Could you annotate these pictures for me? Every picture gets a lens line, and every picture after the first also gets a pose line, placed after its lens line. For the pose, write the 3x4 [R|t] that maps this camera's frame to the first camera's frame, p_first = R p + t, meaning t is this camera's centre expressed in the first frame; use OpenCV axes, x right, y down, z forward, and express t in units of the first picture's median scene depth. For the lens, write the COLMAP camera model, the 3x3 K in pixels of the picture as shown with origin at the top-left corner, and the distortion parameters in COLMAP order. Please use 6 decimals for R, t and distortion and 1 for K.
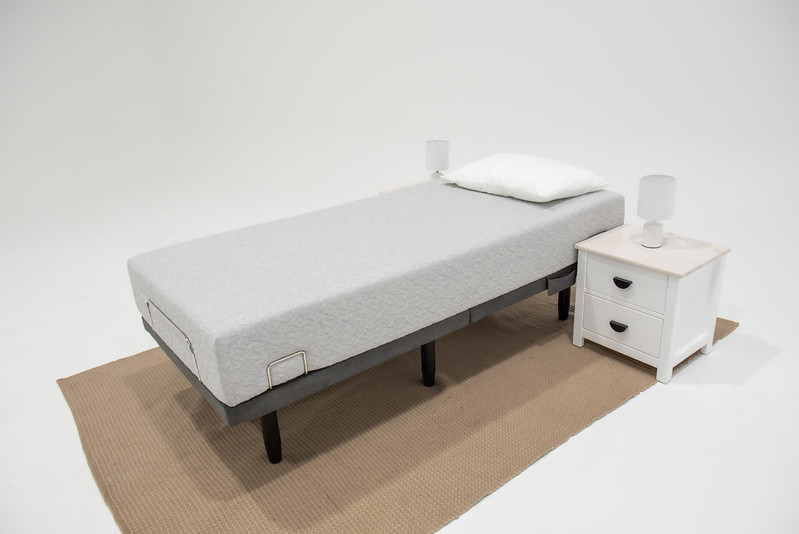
lens RADIAL K [[612.9, 0, 397.1], [0, 612.9, 272.4], [0, 0, 1]] dist [-0.030978, -0.001543]
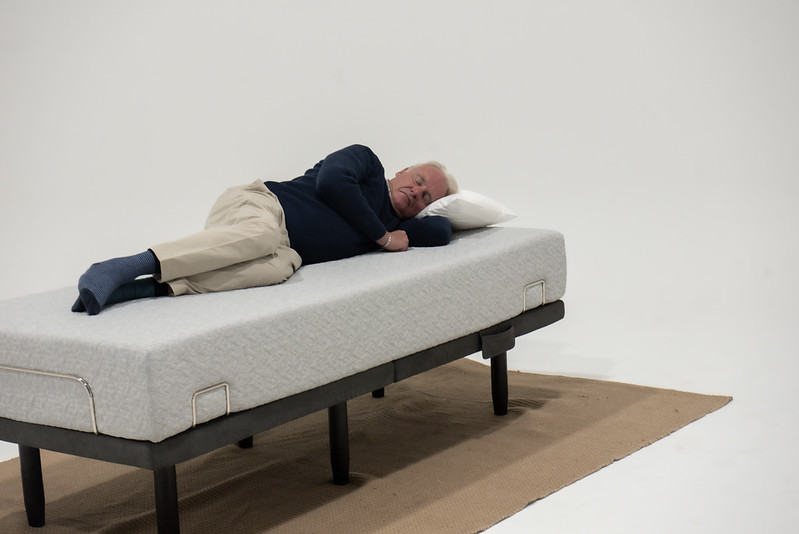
lens RADIAL K [[1516.1, 0, 399.5], [0, 1516.1, 267.0], [0, 0, 1]] dist [0.125852, -0.125789]
pose [[0.966350, -0.036107, 0.254684, -0.396223], [0.093476, 0.971705, -0.216915, 0.395135], [-0.239645, 0.233422, 0.942382, -0.932514]]
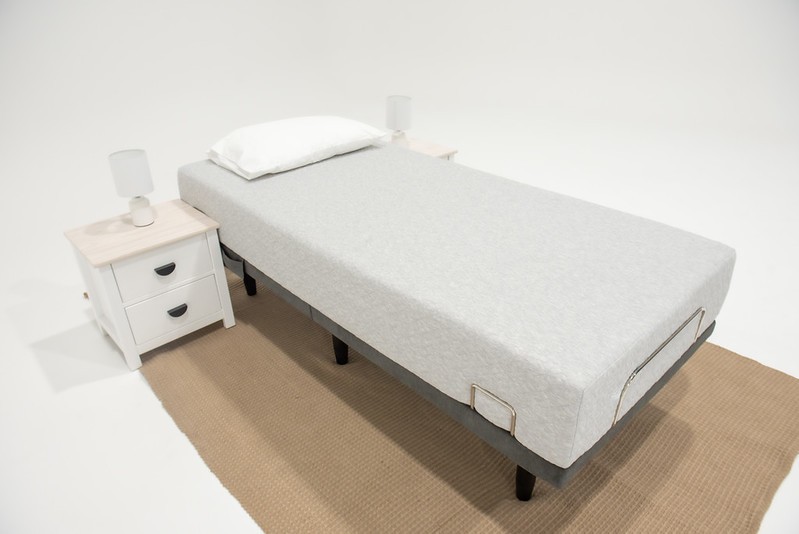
lens RADIAL K [[548.3, 0, 399.5], [0, 548.3, 267.0], [0, 0, 1]] dist [-0.043035, 0.000164]
pose [[-0.088399, -0.422108, 0.902225, -0.880677], [0.391597, 0.818112, 0.421123, -0.395007], [-0.915881, 0.390535, 0.092975, 1.162720]]
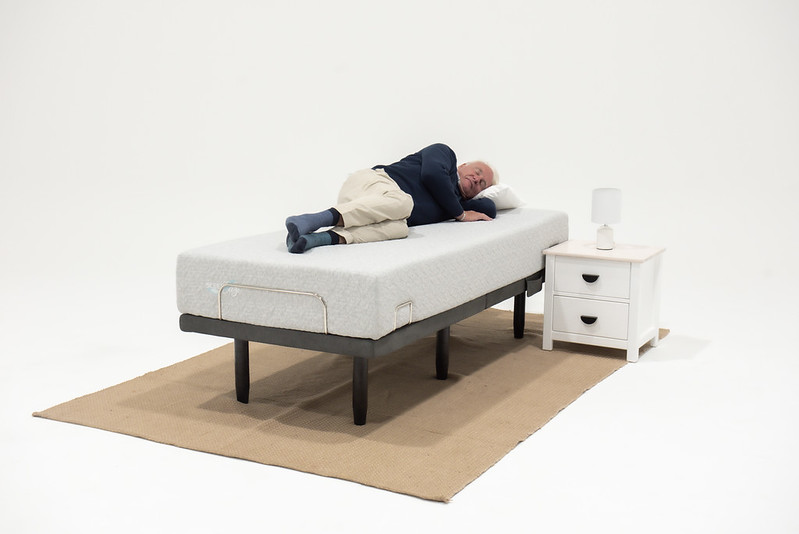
lens RADIAL K [[1160.6, 0, 399.5], [0, 1160.6, 267.0], [0, 0, 1]] dist [0.018912, 0.016384]
pose [[0.910975, -0.007551, 0.412393, -0.989500], [0.095805, 0.976361, -0.193755, 0.444916], [-0.401181, 0.216015, 0.890163, -0.927997]]
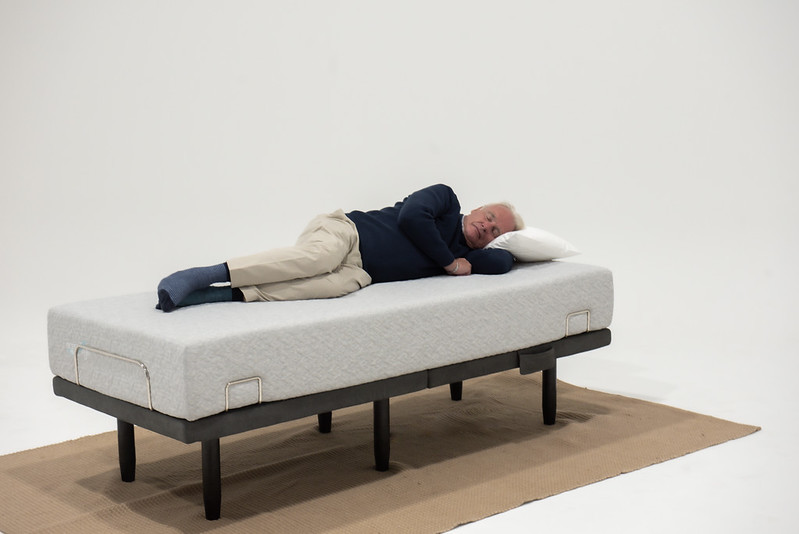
lens RADIAL K [[1328.5, 0, 399.5], [0, 1328.5, 267.0], [0, 0, 1]] dist [0.142977, 0.007191]
pose [[0.997873, 0.030253, 0.057738, -0.048384], [-0.016003, 0.972367, -0.232909, 0.407132], [-0.063189, 0.231490, 0.970783, -1.058157]]
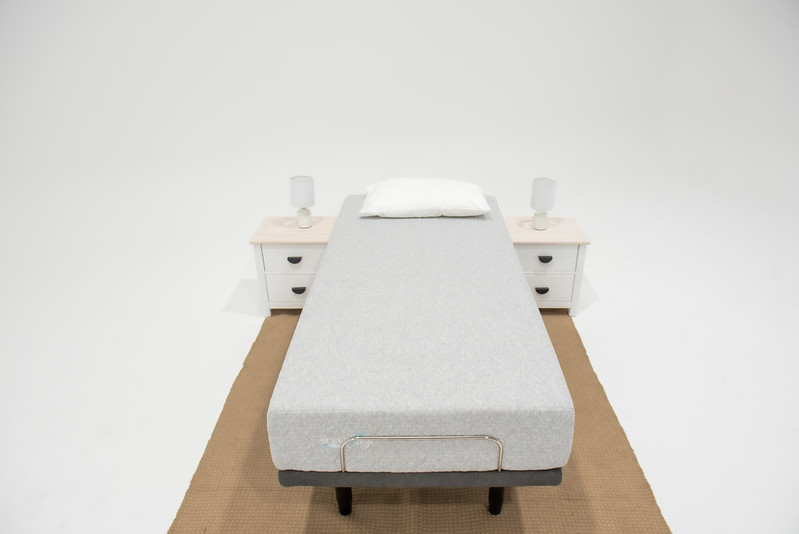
lens RADIAL K [[562.2, 0, 429.3], [0, 562.2, 269.3], [0, 0, 1]] dist [-0.055415, -0.000960]
pose [[0.595173, -0.287850, 0.750274, -0.866110], [0.257853, 0.952683, 0.160958, -0.268245], [-0.761105, 0.097663, 0.641234, 0.438095]]
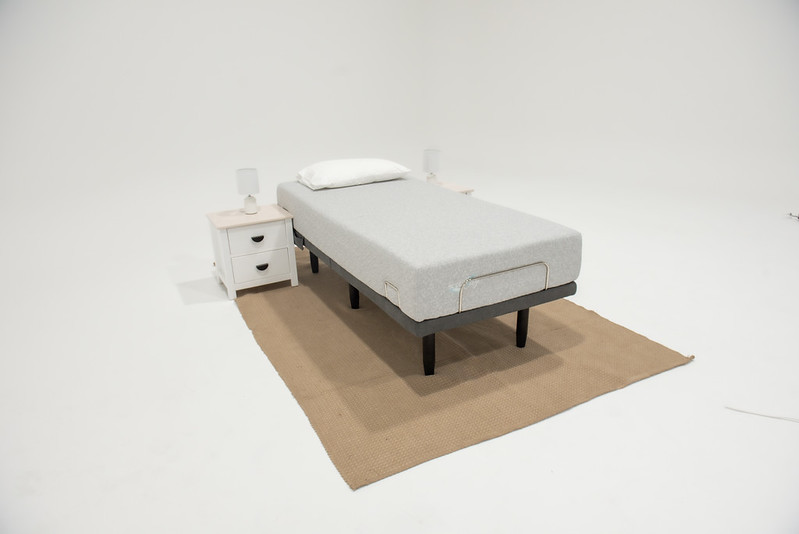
lens RADIAL K [[548.3, 0, 399.5], [0, 548.3, 267.0], [0, 0, 1]] dist [-0.043035, 0.000164]
pose [[0.168319, -0.288480, 0.942575, -1.438303], [0.382349, 0.900461, 0.207313, -0.246317], [-0.908558, 0.325498, 0.261865, 0.865027]]
